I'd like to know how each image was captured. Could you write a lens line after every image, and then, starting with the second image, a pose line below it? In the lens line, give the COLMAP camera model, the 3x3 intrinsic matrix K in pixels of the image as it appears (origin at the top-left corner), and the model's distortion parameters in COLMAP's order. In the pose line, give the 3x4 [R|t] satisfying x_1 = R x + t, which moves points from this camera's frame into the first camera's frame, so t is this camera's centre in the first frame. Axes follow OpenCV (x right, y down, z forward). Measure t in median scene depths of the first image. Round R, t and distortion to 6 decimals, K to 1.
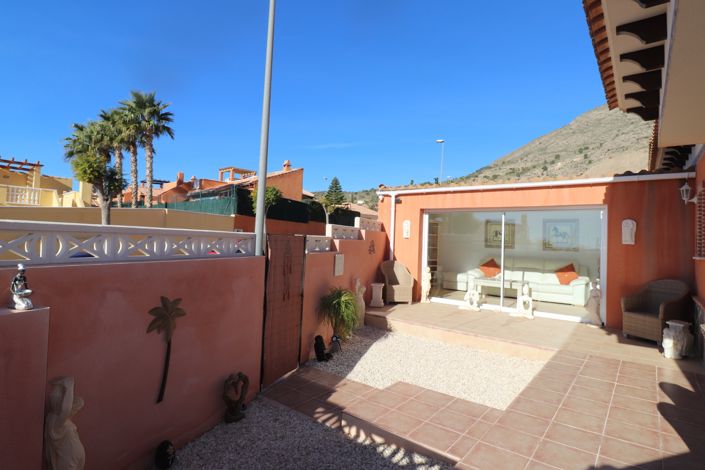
lens RADIAL K [[379.7, 0, 352.5], [0, 379.7, 235.0], [0, 0, 1]] dist [0.004076, -0.000077]
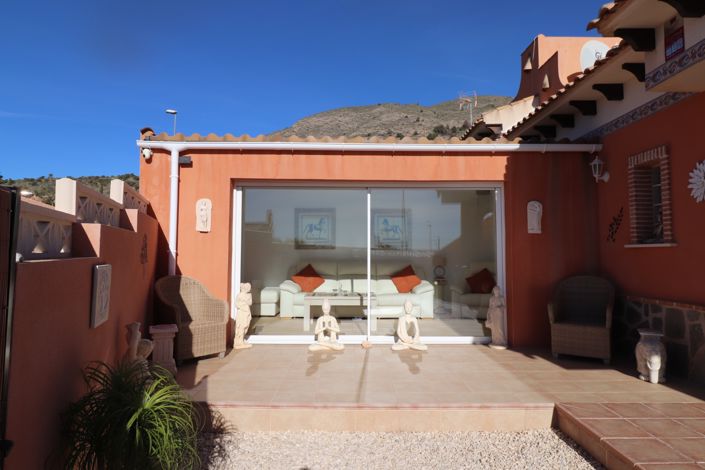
lens RADIAL K [[447.8, 0, 366.6], [0, 447.8, 229.8], [0, 0, 1]] dist [0.006804, 0.000493]
pose [[0.780173, -0.000315, 0.625563, -0.074677], [0.016197, 0.999675, -0.019696, 0.021452], [-0.625354, 0.025499, 0.779925, 0.367395]]
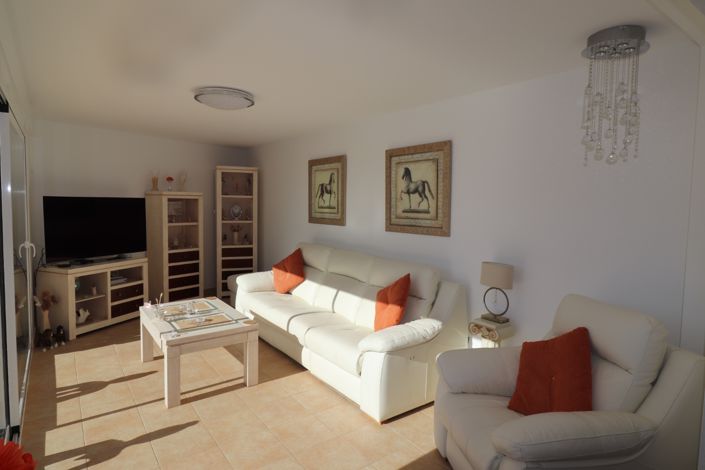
lens RADIAL K [[405.3, 0, 355.1], [0, 405.3, 223.4], [0, 0, 1]] dist [0.002810, 0.000484]
pose [[0.961715, -0.013205, -0.273733, 0.687913], [0.032168, 0.997373, 0.064902, 0.005847], [0.272157, -0.071223, 0.959613, 0.717863]]
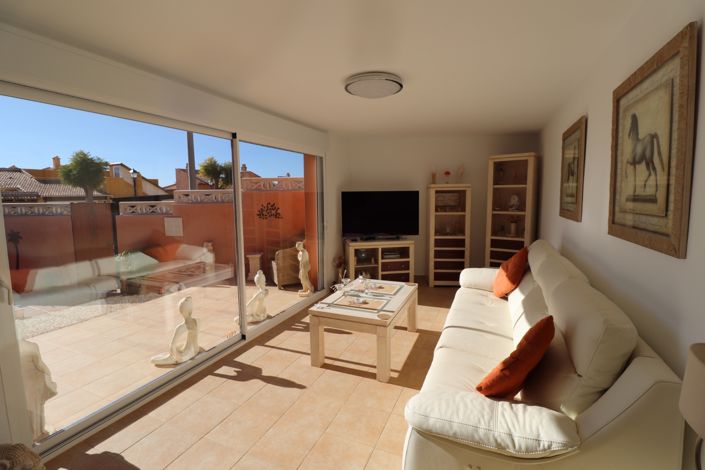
lens RADIAL K [[326.8, 0, 352.4], [0, 326.8, 226.7], [0, 0, 1]] dist [-0.001742, -0.000346]
pose [[0.244591, 0.048163, -0.968429, 0.764173], [0.047399, 0.996978, 0.061554, 0.020090], [0.968467, -0.060958, 0.241569, 0.961585]]
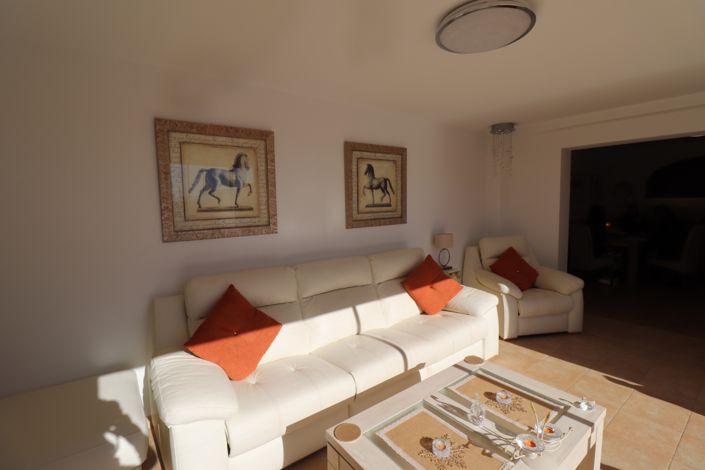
lens RADIAL K [[341.5, 0, 352.9], [0, 341.5, 219.1], [0, 0, 1]] dist [-0.000195, -0.000142]
pose [[0.242699, -0.110820, 0.963751, 0.233646], [-0.009154, 0.993148, 0.116506, -0.007398], [-0.970058, -0.037098, 0.240022, 1.086947]]
